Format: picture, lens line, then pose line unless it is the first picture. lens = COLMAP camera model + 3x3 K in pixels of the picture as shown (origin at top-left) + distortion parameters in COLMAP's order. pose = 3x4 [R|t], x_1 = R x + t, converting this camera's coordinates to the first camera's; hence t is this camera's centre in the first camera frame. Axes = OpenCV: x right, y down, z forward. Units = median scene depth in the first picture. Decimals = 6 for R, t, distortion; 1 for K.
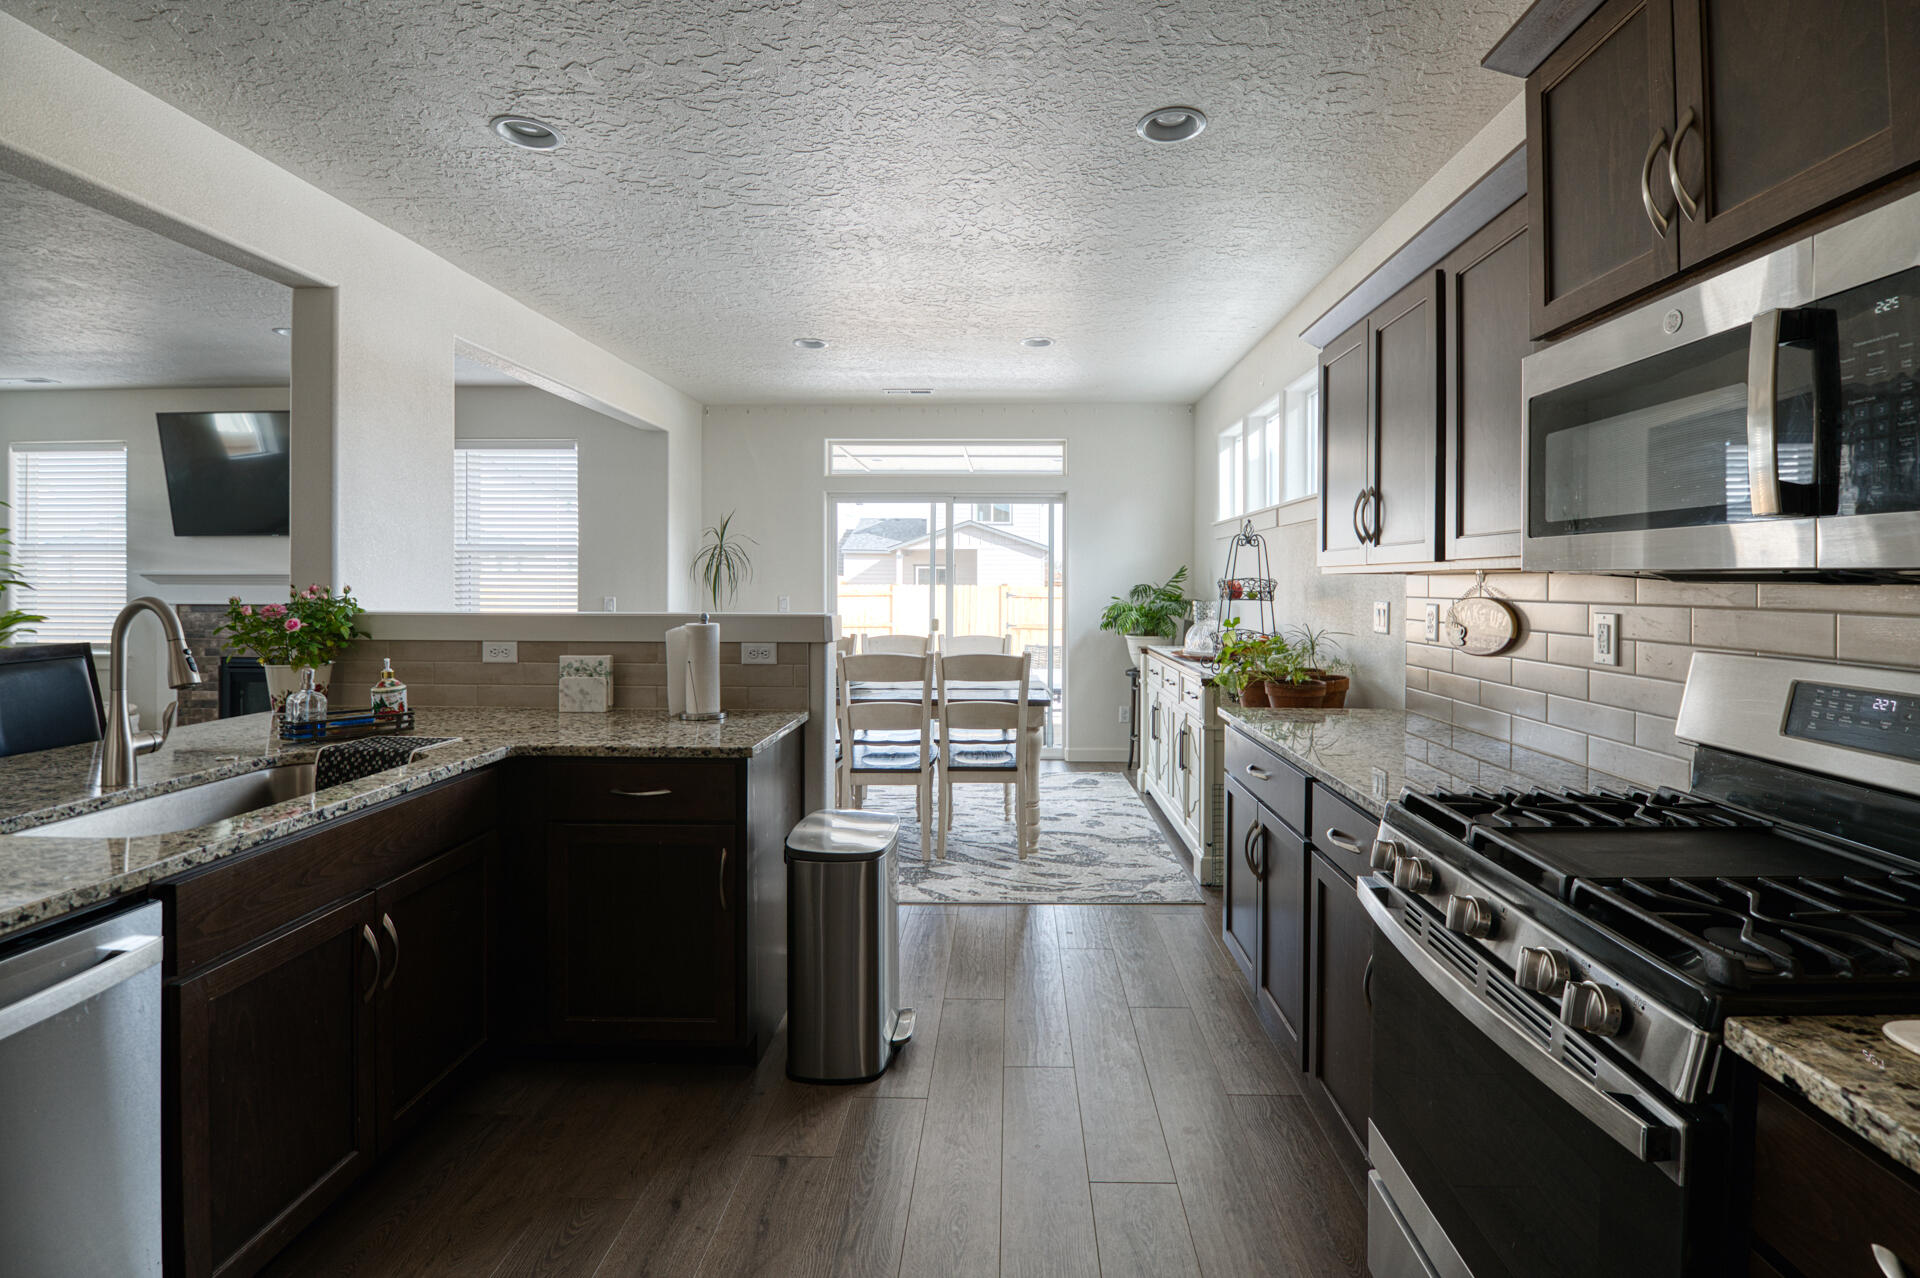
lens RADIAL K [[858.3, 0, 1001.9], [0, 858.3, 587.3], [0, 0, 1]] dist [-0.005677, -0.008573]
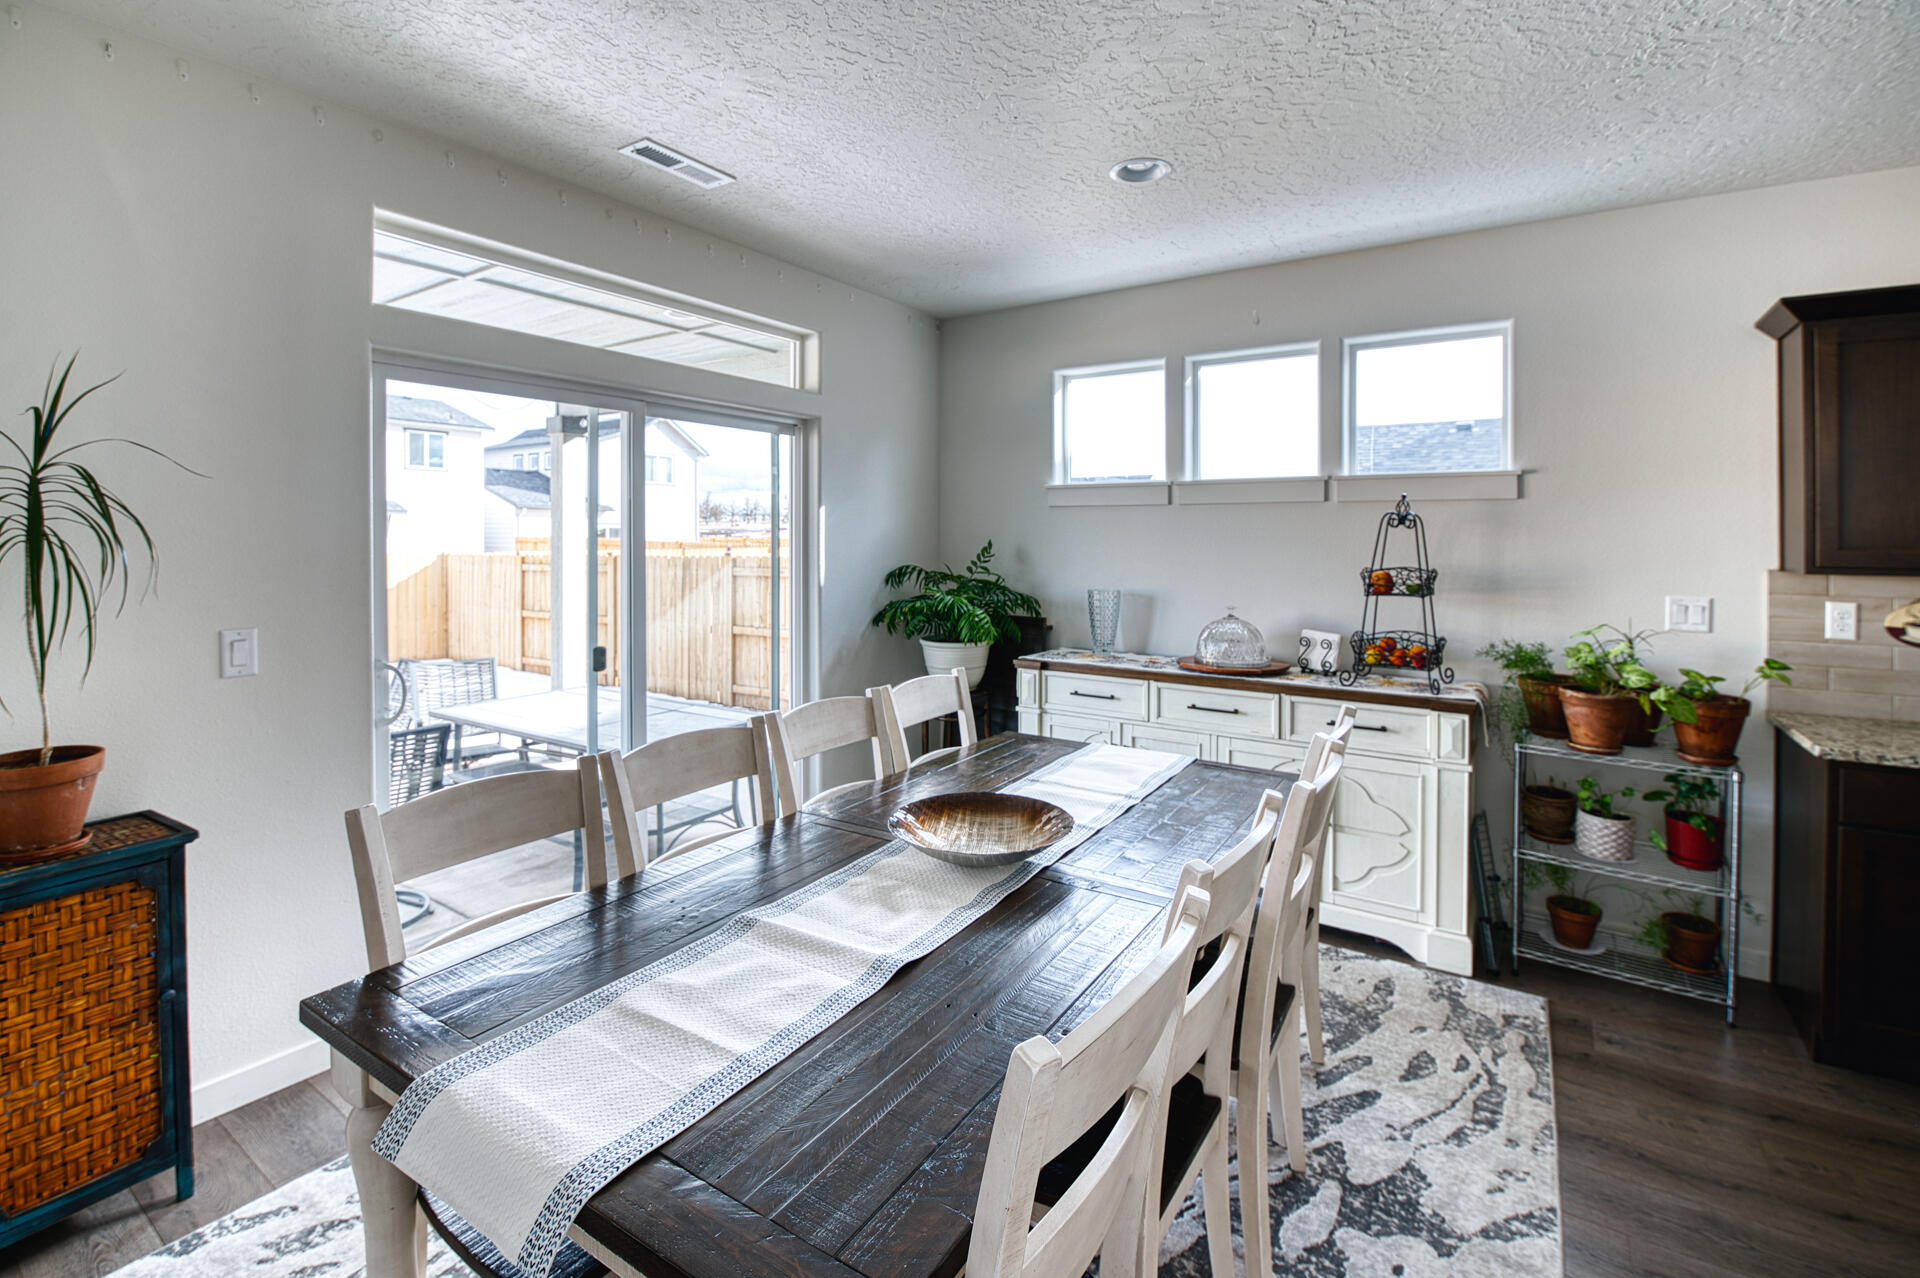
lens RADIAL K [[858.3, 0, 967.3], [0, 858.3, 542.5], [0, 0, 1]] dist [-0.005677, -0.008573]
pose [[0.542715, -0.006506, 0.839892, -0.587212], [0.001549, 0.999976, 0.006745, -0.039702], [-0.839915, -0.002360, 0.542712, 0.886106]]
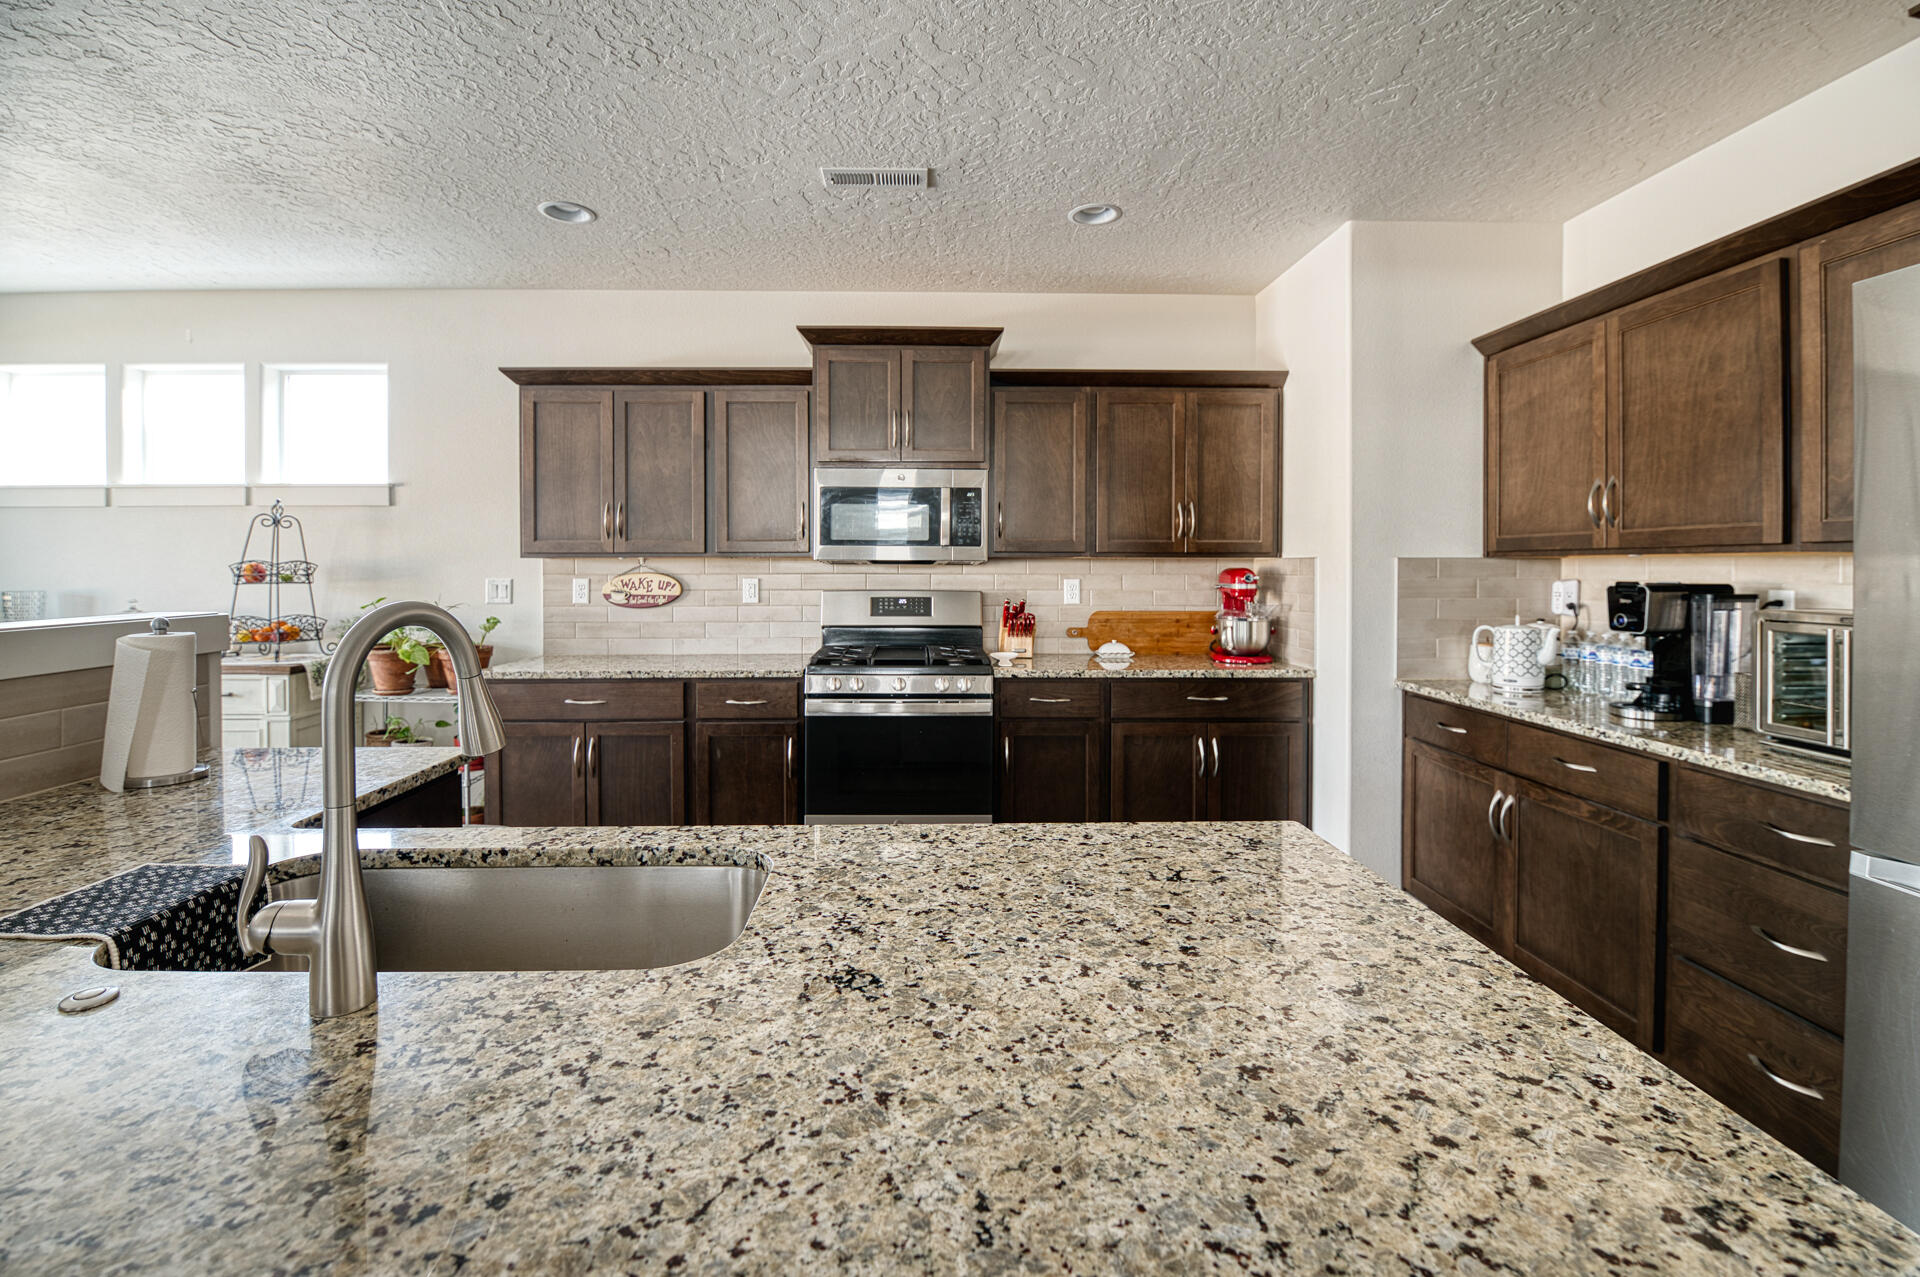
lens RADIAL K [[858.3, 0, 928.1], [0, 858.3, 568.4], [0, 0, 1]] dist [-0.005677, -0.008573]
pose [[-0.039087, -0.009054, 0.999195, -0.671273], [0.007314, 0.999930, 0.009347, -0.005310], [-0.999209, 0.007674, -0.039019, 0.303787]]
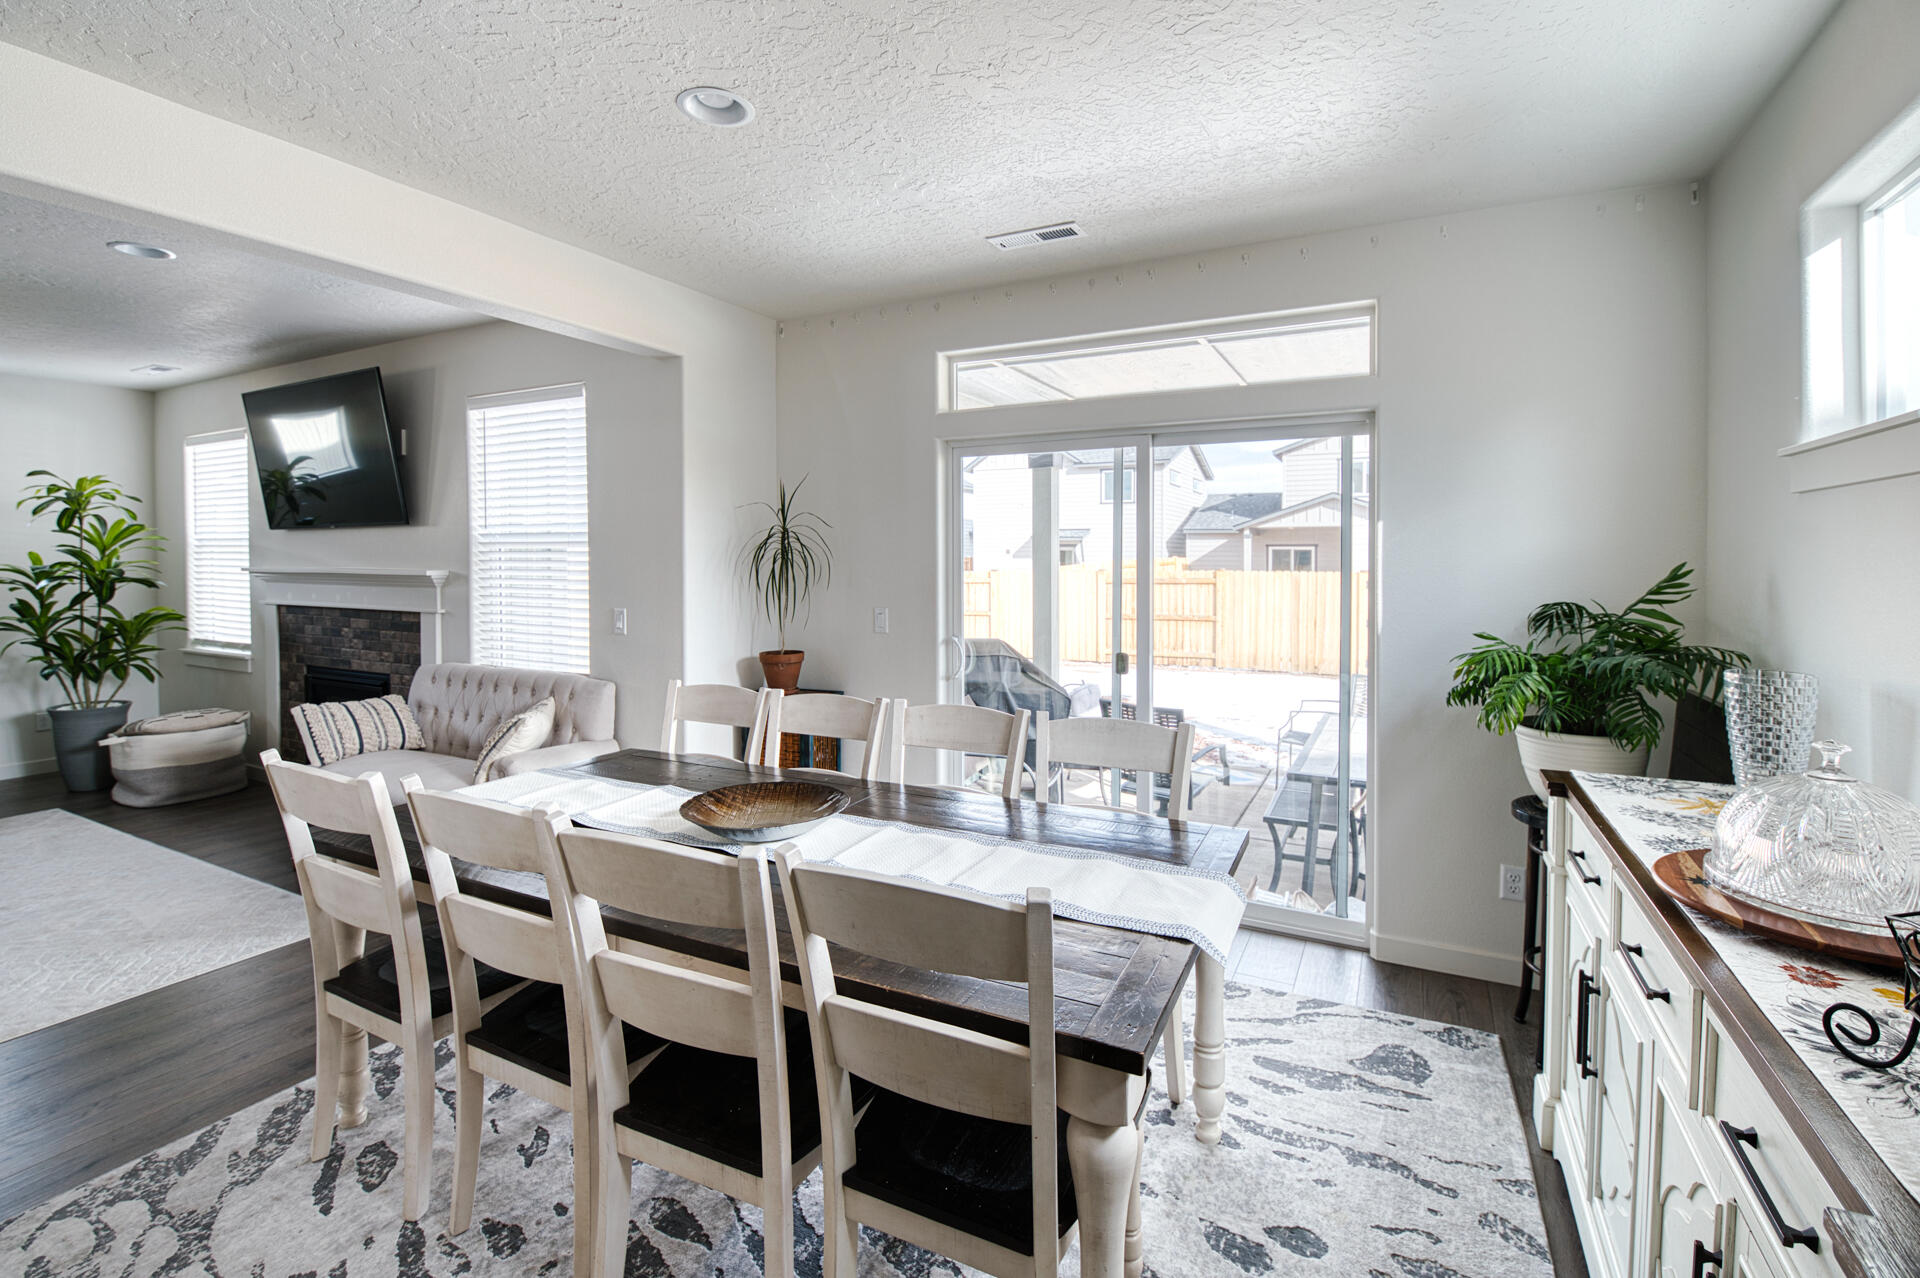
lens RADIAL K [[858.3, 0, 968.6], [0, 858.3, 571.3], [0, 0, 1]] dist [-0.005677, -0.008573]
pose [[0.896767, 0.005236, -0.442472, 0.128818], [-0.003014, 0.999979, 0.005724, -0.031891], [0.442492, -0.003800, 0.896764, 0.716191]]
